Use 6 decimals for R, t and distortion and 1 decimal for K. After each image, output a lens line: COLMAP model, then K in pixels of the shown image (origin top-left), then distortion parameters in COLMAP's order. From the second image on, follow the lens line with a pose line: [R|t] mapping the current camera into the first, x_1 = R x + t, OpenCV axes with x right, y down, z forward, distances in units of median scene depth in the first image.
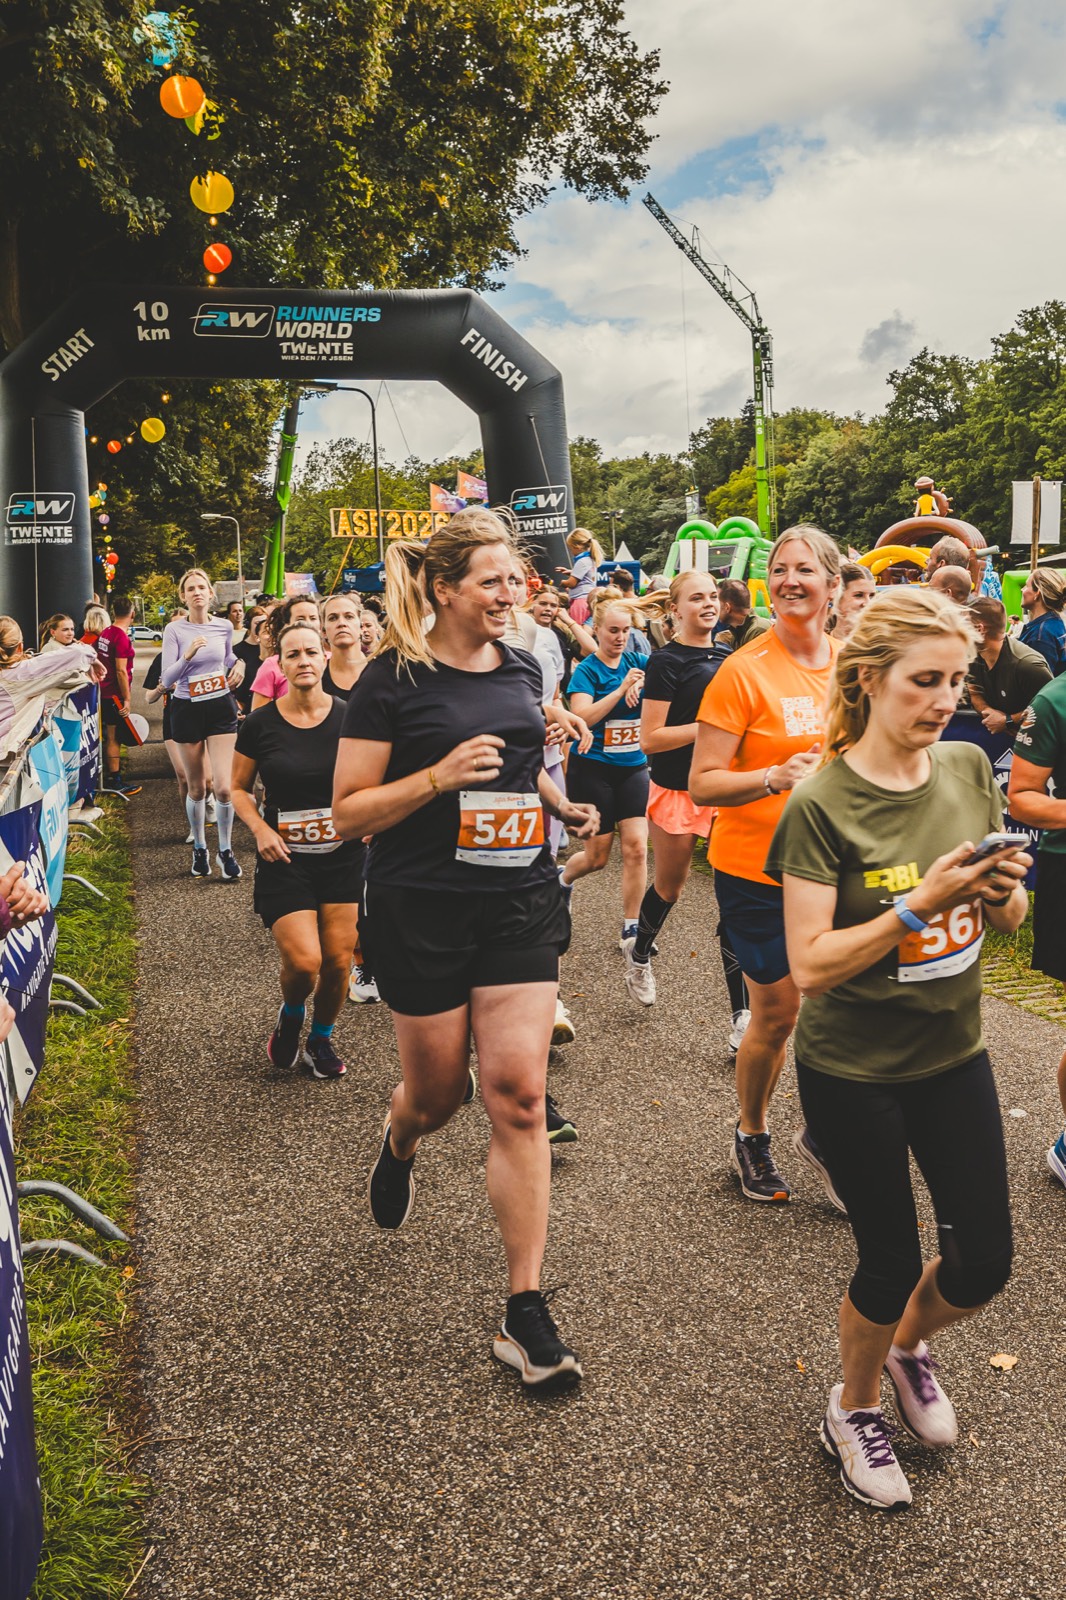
lens RADIAL K [[1662.3, 0, 585.6], [0, 1662.3, 719.4], [0, 0, 1]] dist [0.008183, 0.001943]
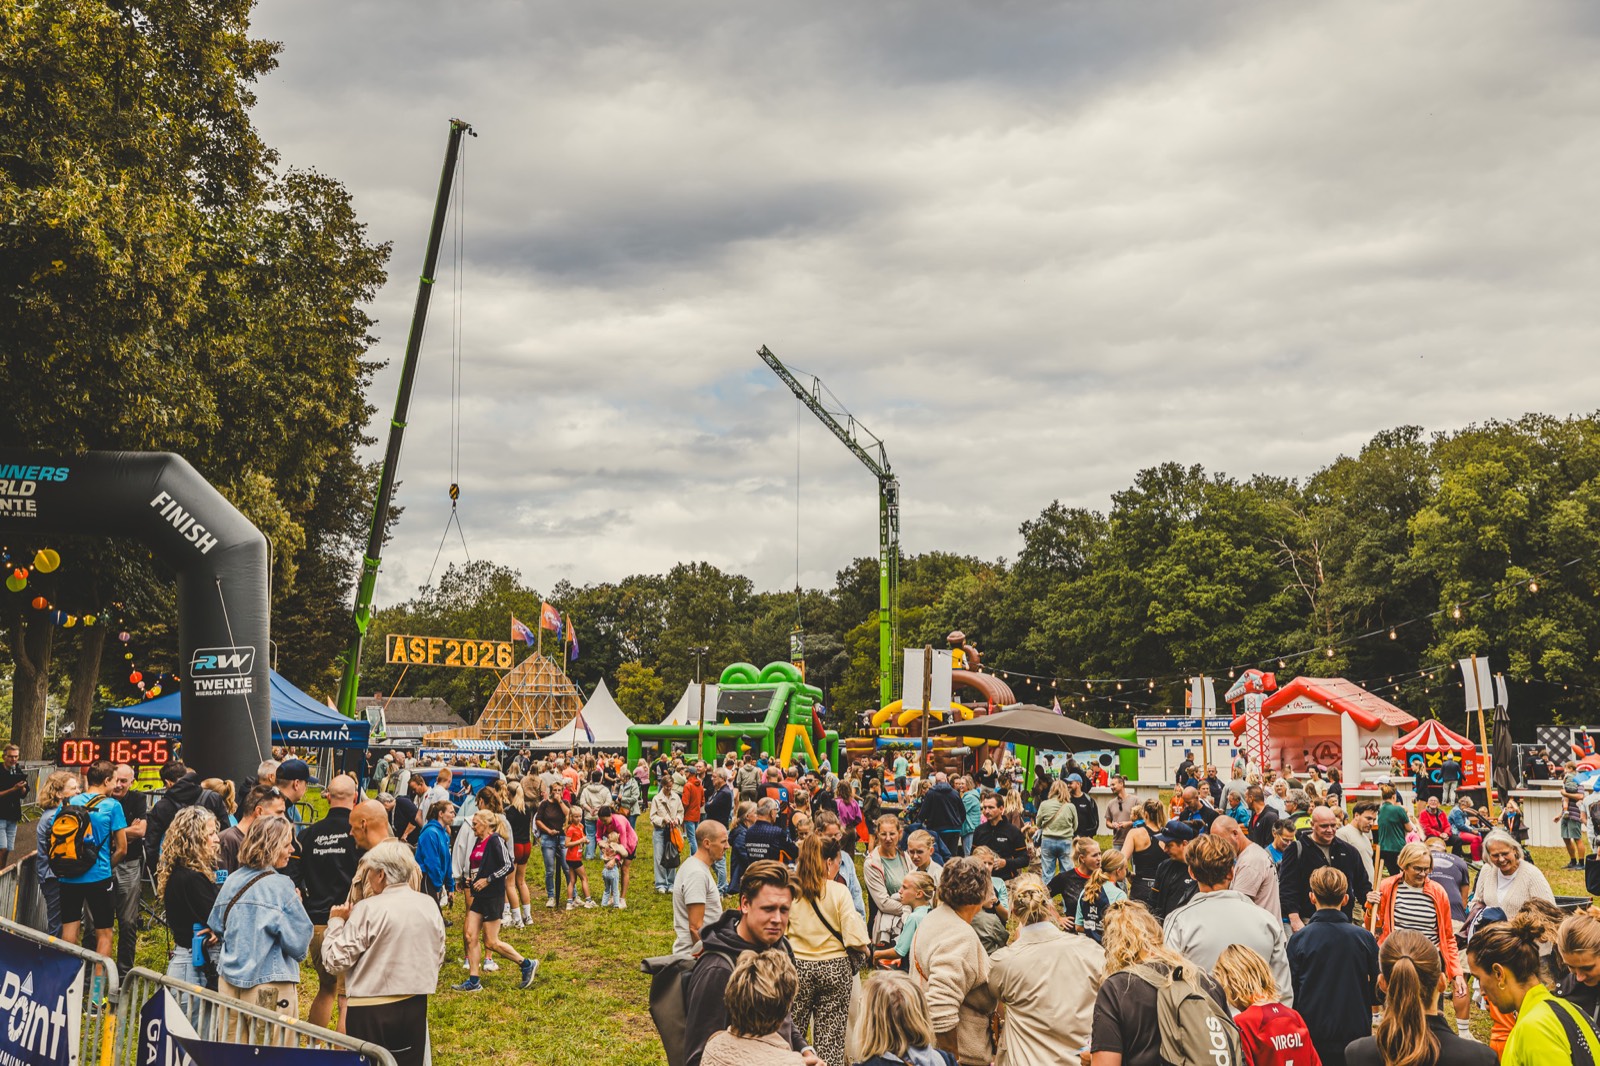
lens RADIAL K [[1661.7, 0, 841.6], [0, 1661.7, 504.7], [0, 0, 1]] dist [0.039409, 0.033903]
pose [[0.998405, 0.047510, 0.030508, 0.047590], [-0.040265, 0.977900, -0.205157, -0.004795], [-0.039581, 0.203602, 0.978253, -0.003860]]
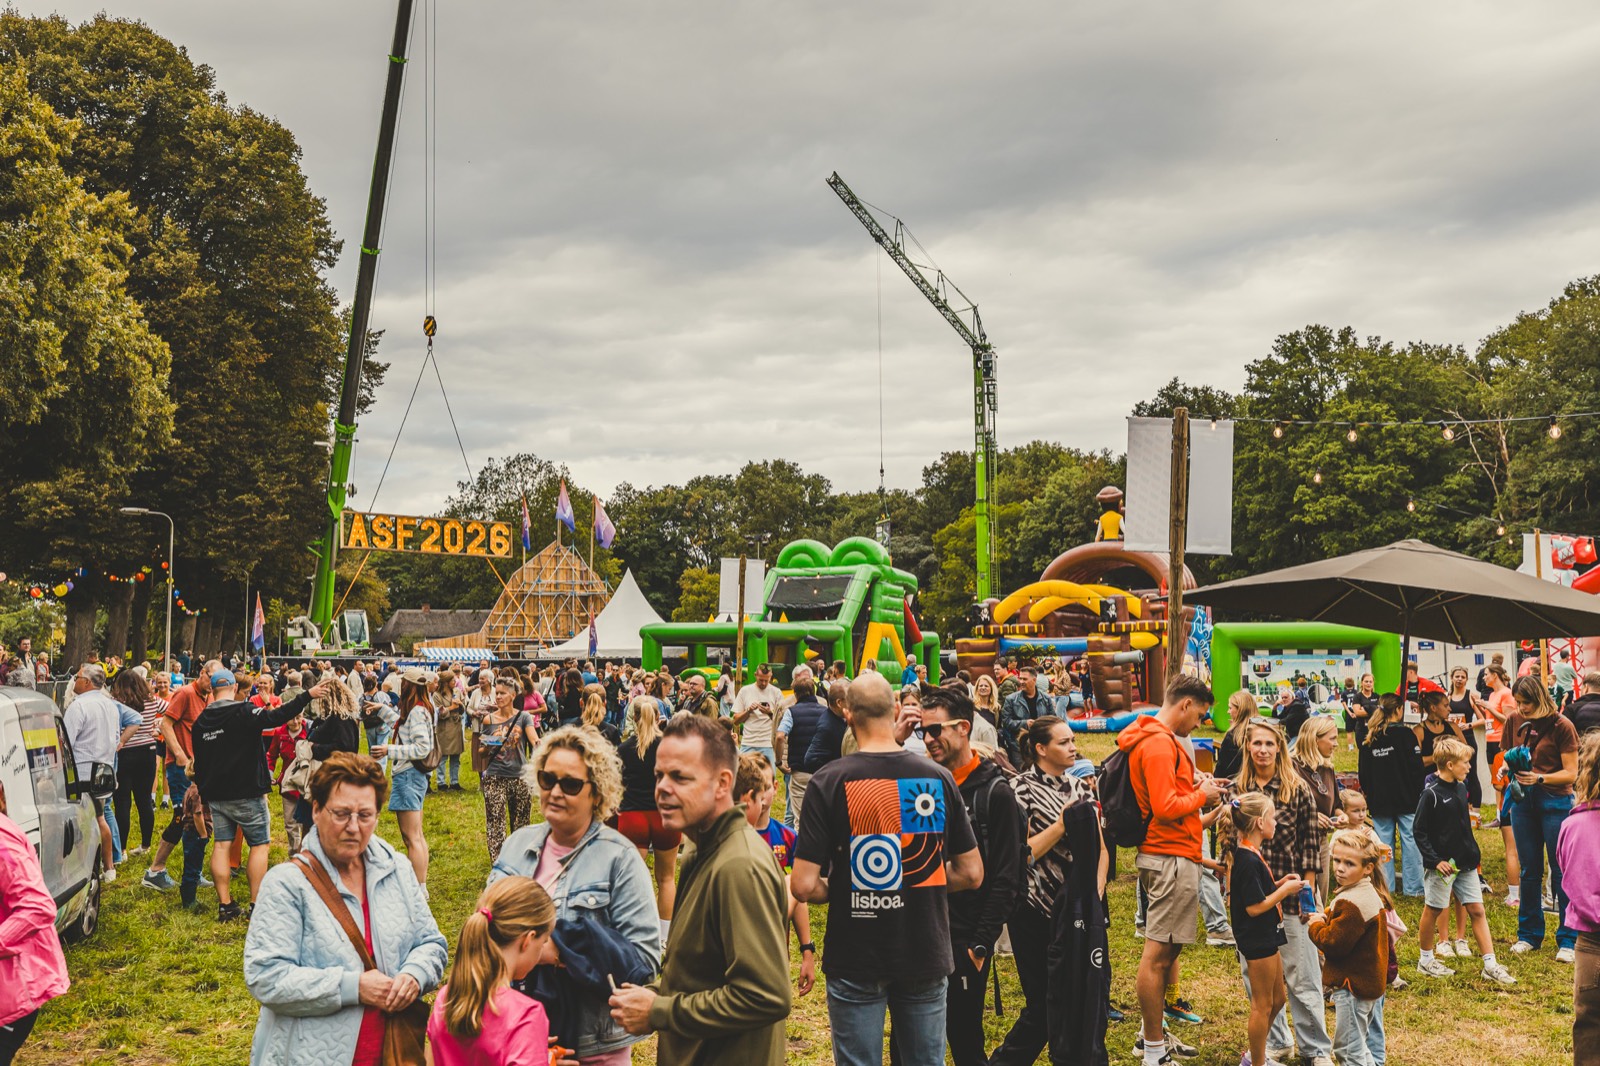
lens RADIAL K [[1661.7, 0, 841.6], [0, 1661.7, 504.7], [0, 0, 1]] dist [0.039409, 0.033903]
pose [[0.999277, 0.034426, -0.016136, 0.048522], [-0.036509, 0.987306, -0.154576, -0.011579], [0.010610, 0.155053, 0.987849, 0.140747]]
